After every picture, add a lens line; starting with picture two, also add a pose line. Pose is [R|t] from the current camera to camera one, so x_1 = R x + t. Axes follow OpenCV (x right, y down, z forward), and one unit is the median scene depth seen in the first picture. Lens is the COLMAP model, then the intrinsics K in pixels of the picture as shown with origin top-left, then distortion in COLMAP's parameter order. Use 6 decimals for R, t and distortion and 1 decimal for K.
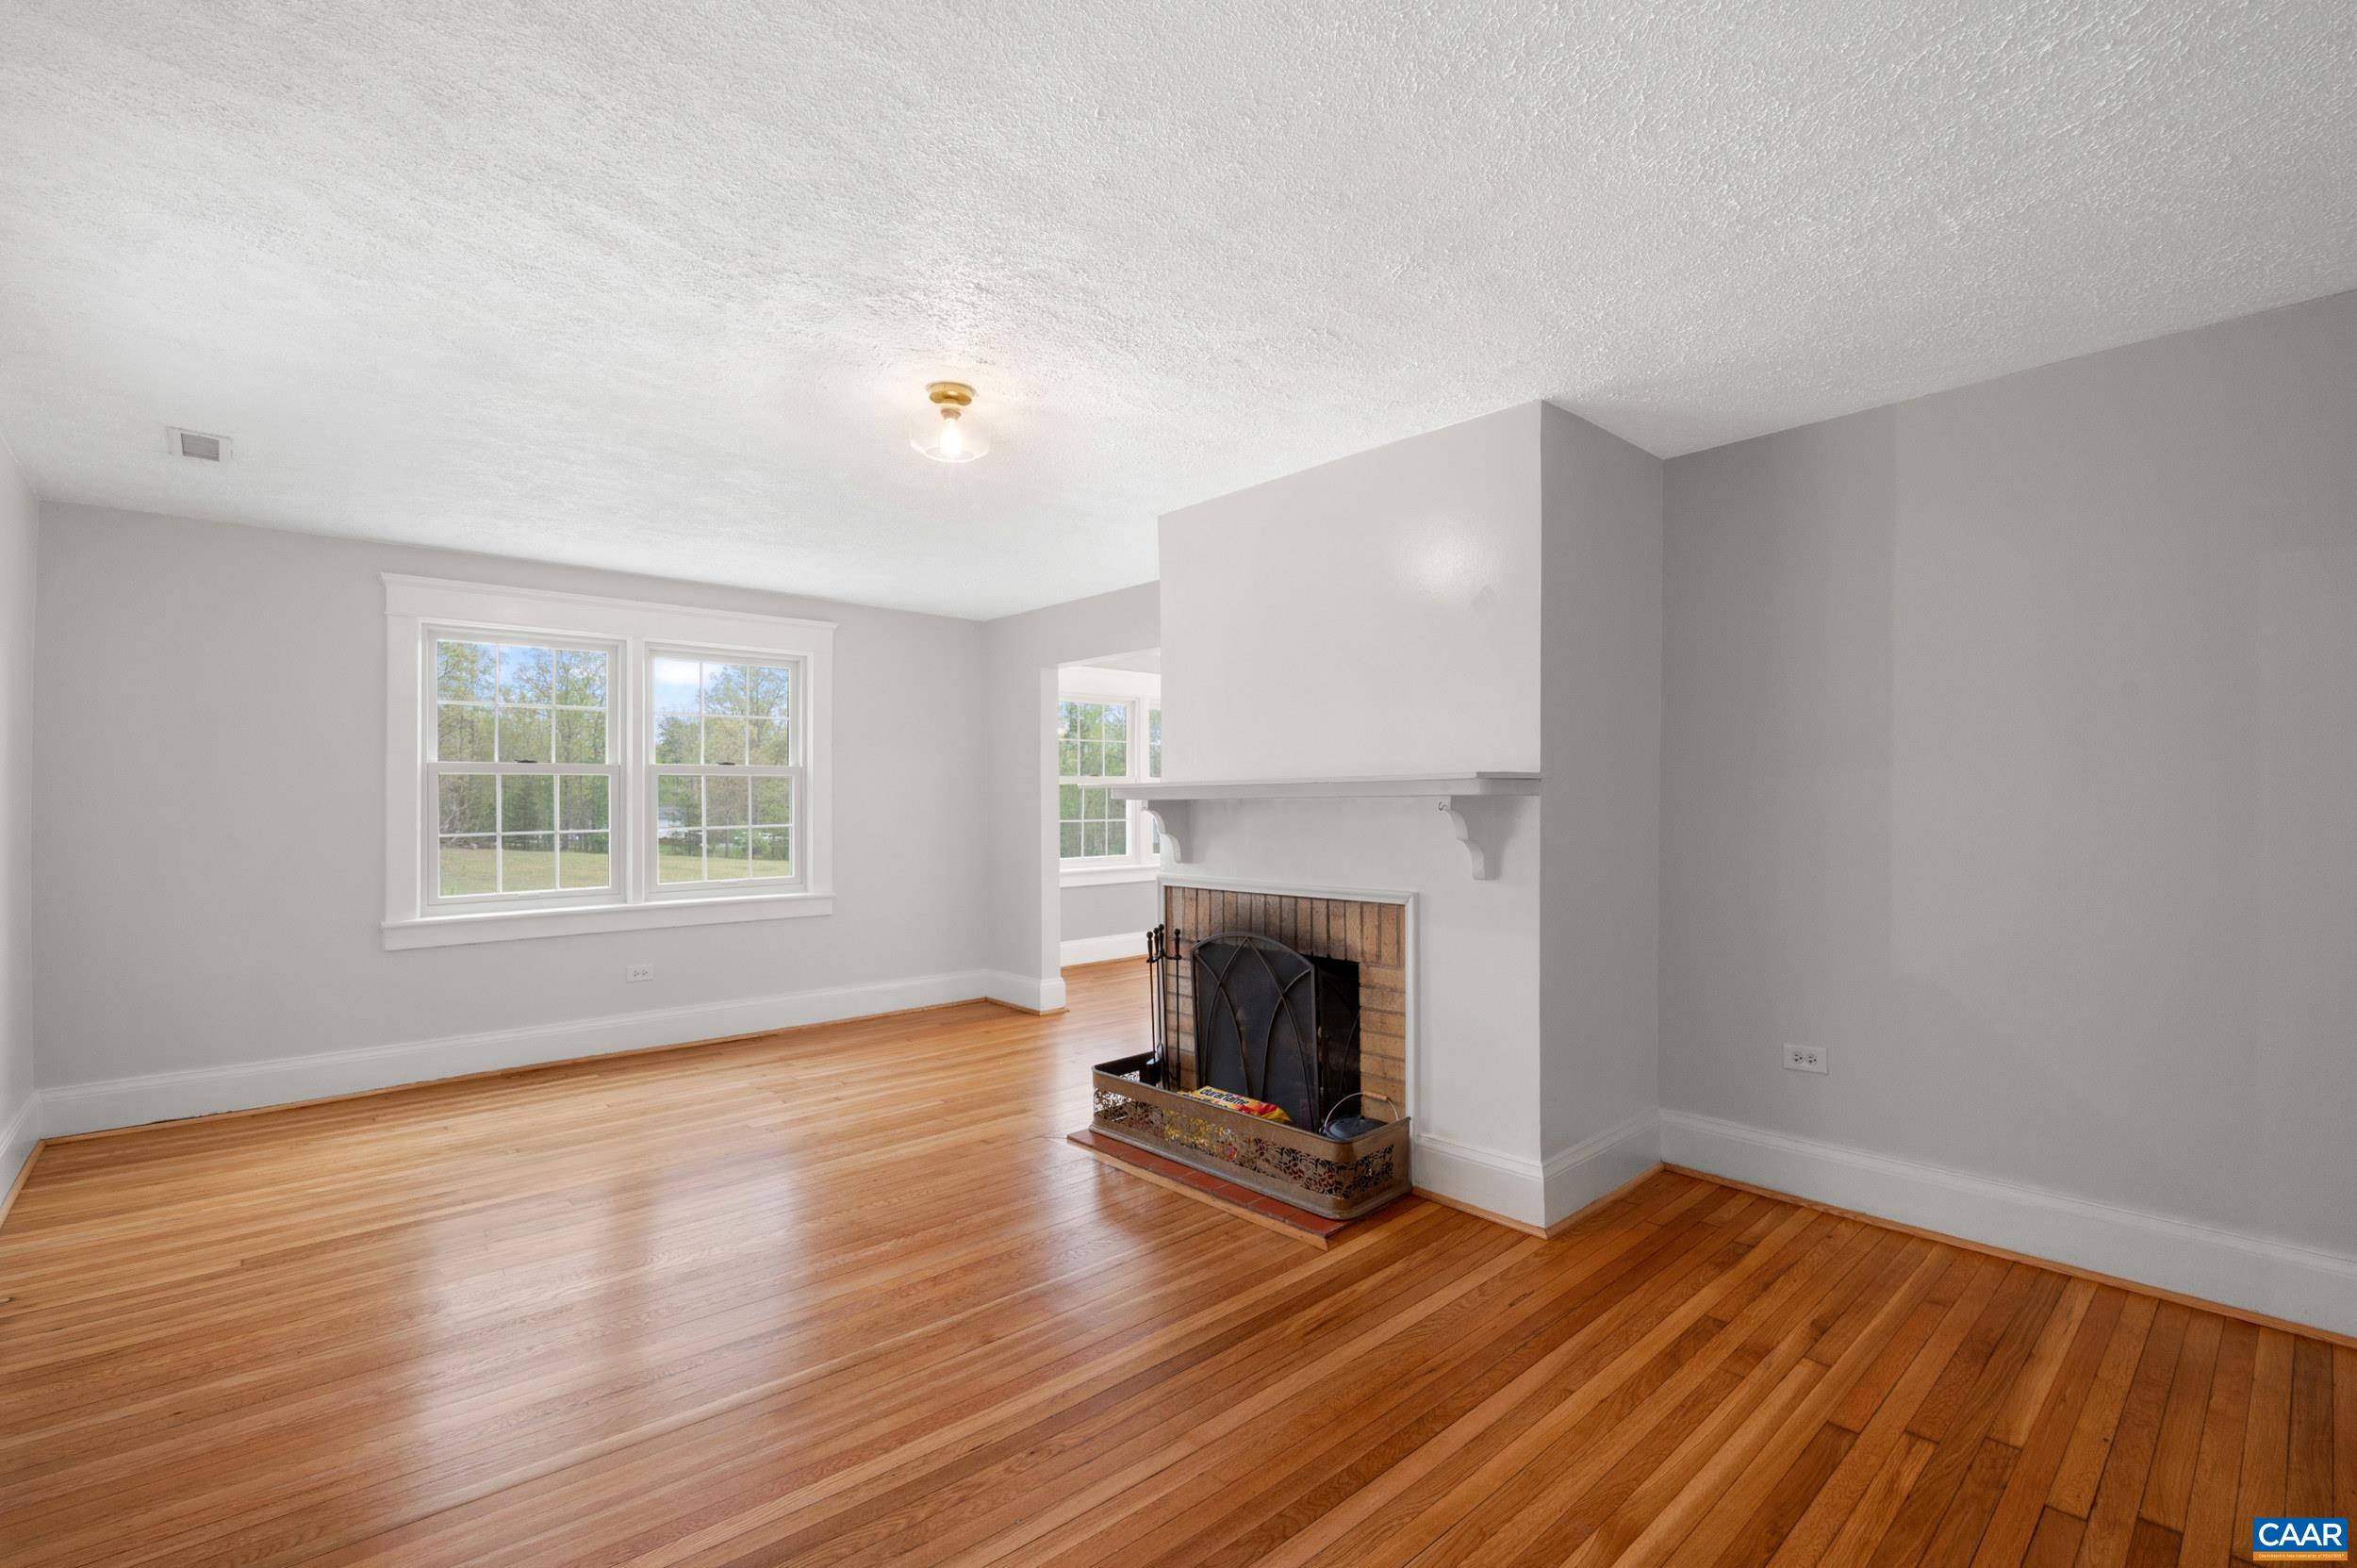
lens RADIAL K [[1053.9, 0, 1202.5], [0, 1053.9, 784.0], [0, 0, 1]] dist [0.003141, -0.000370]
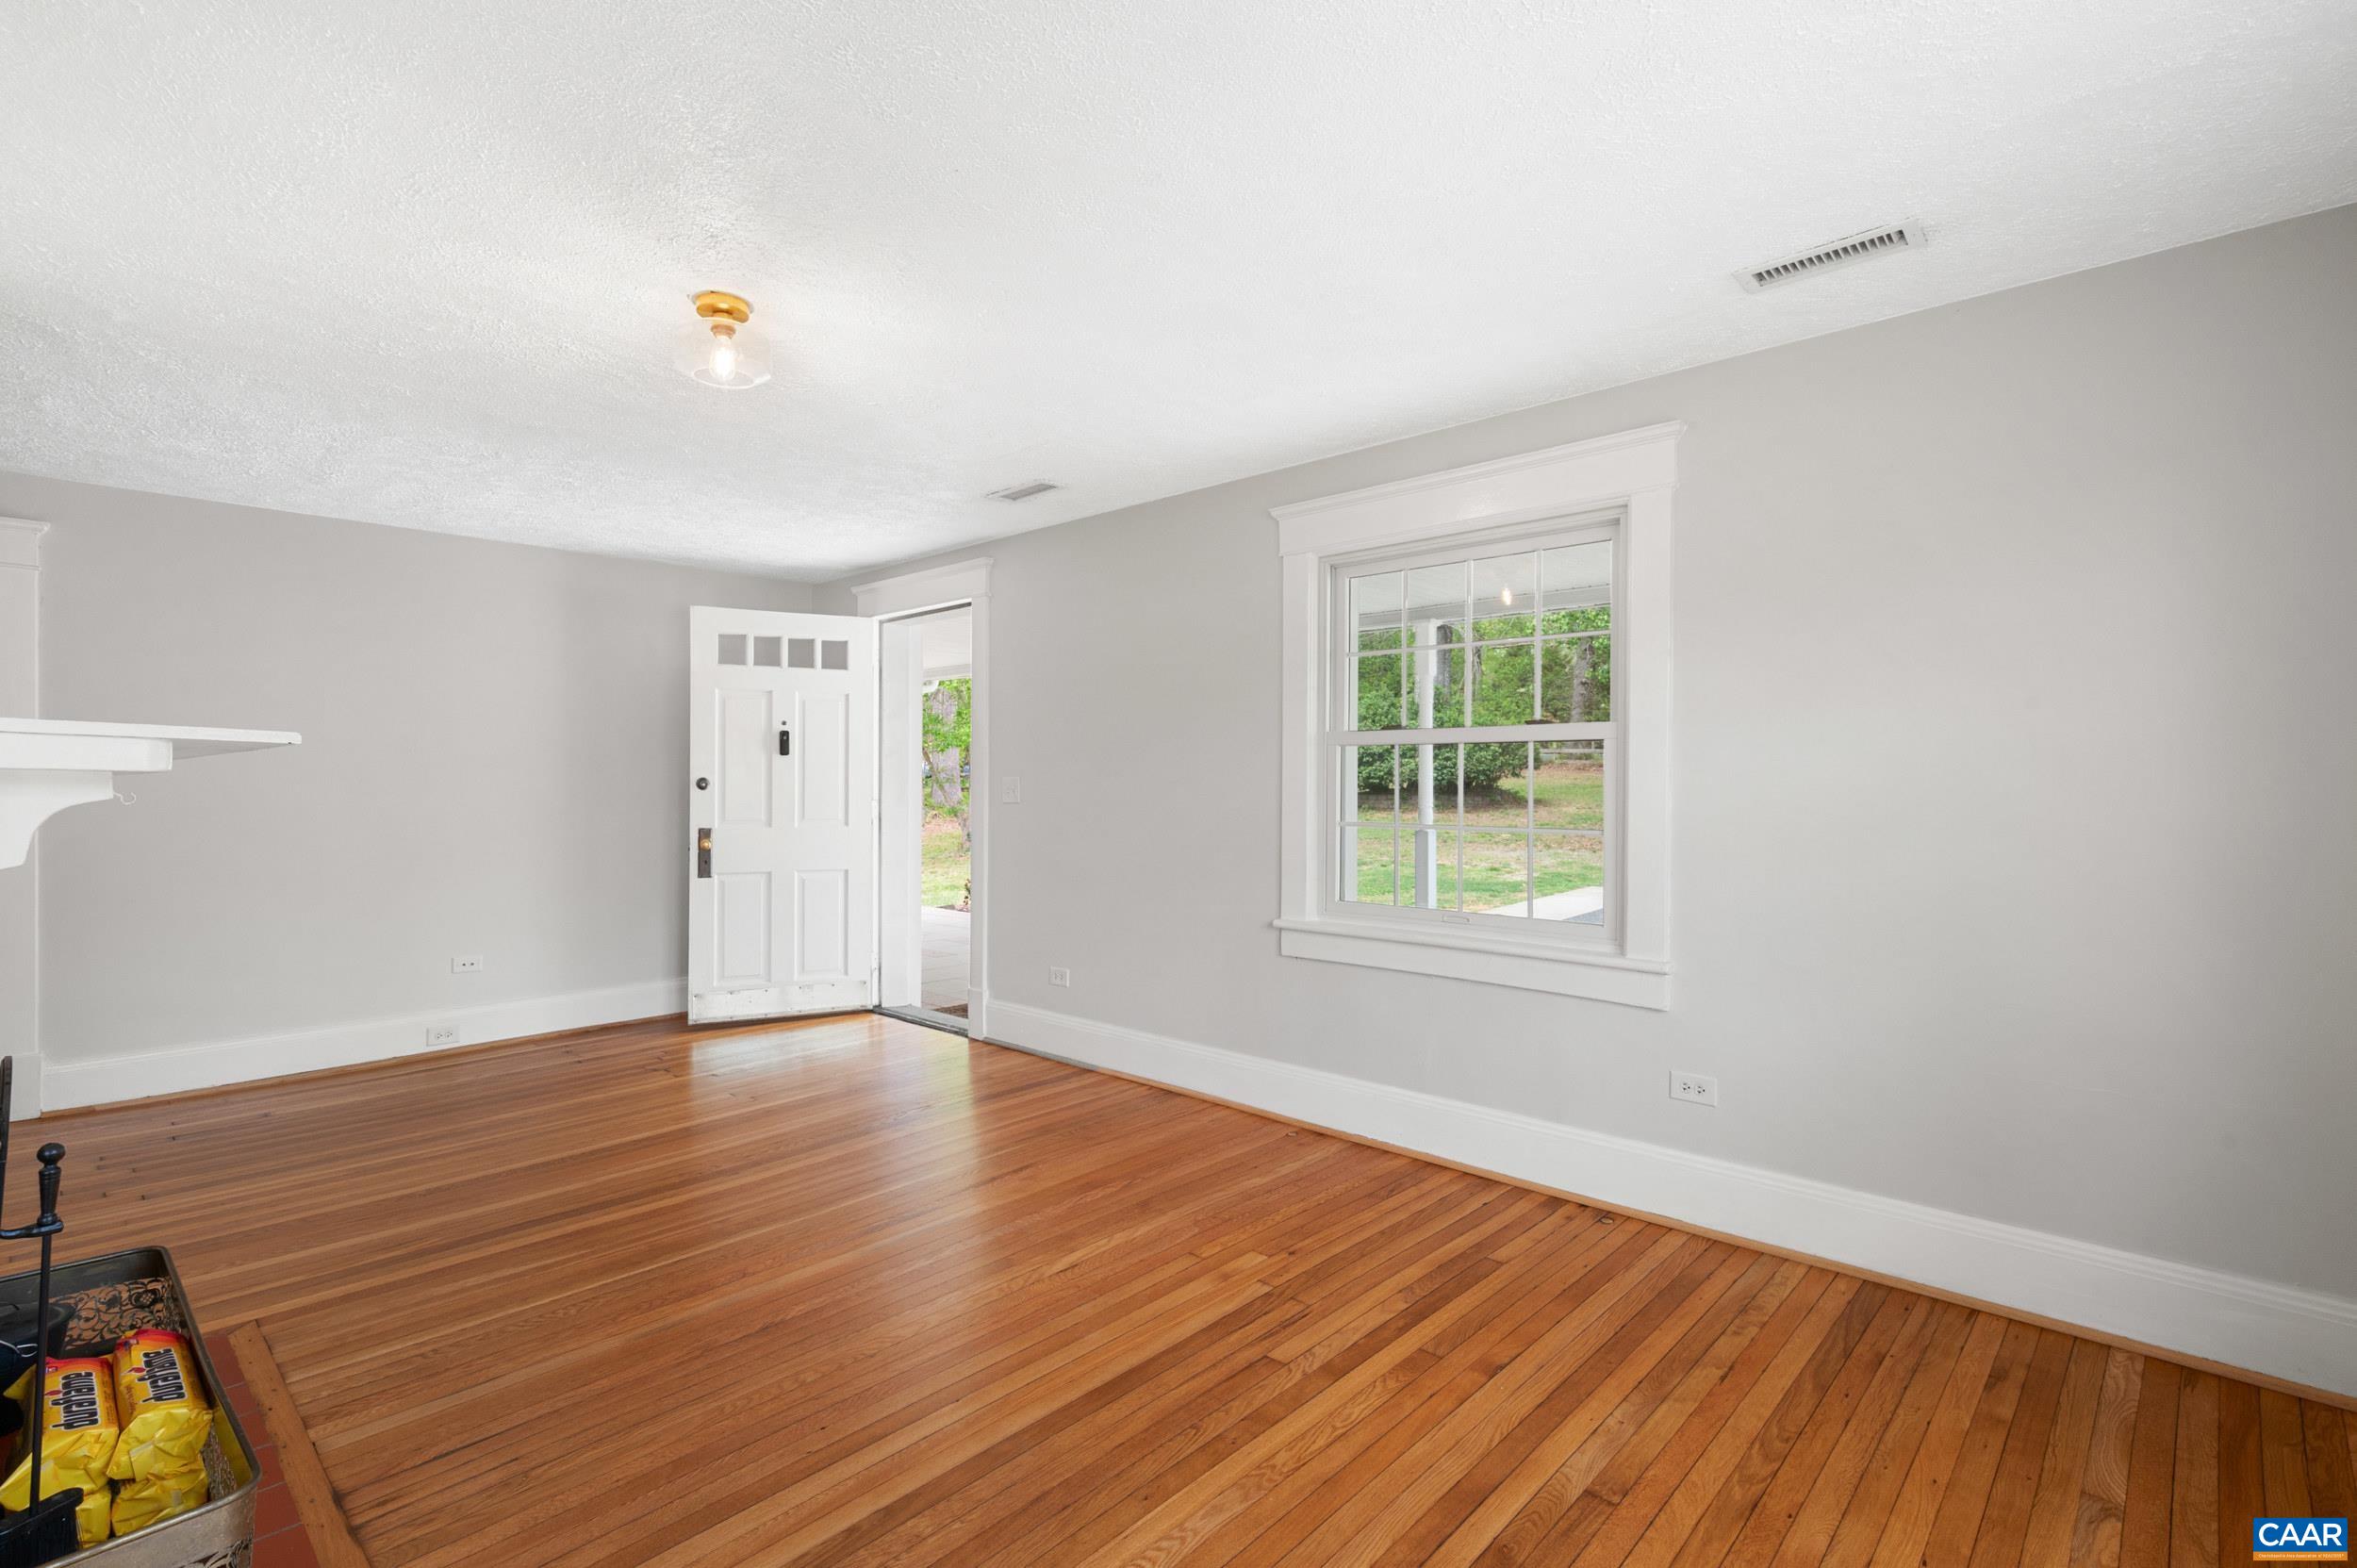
lens RADIAL K [[1063.4, 0, 1160.7], [0, 1063.4, 781.0], [0, 0, 1]] dist [0.004222, -0.001167]
pose [[-0.998848, 0.004071, -0.047815, -0.448337], [0.005377, 0.999615, -0.027224, 0.038096], [0.047686, -0.027450, -0.998485, 1.540407]]
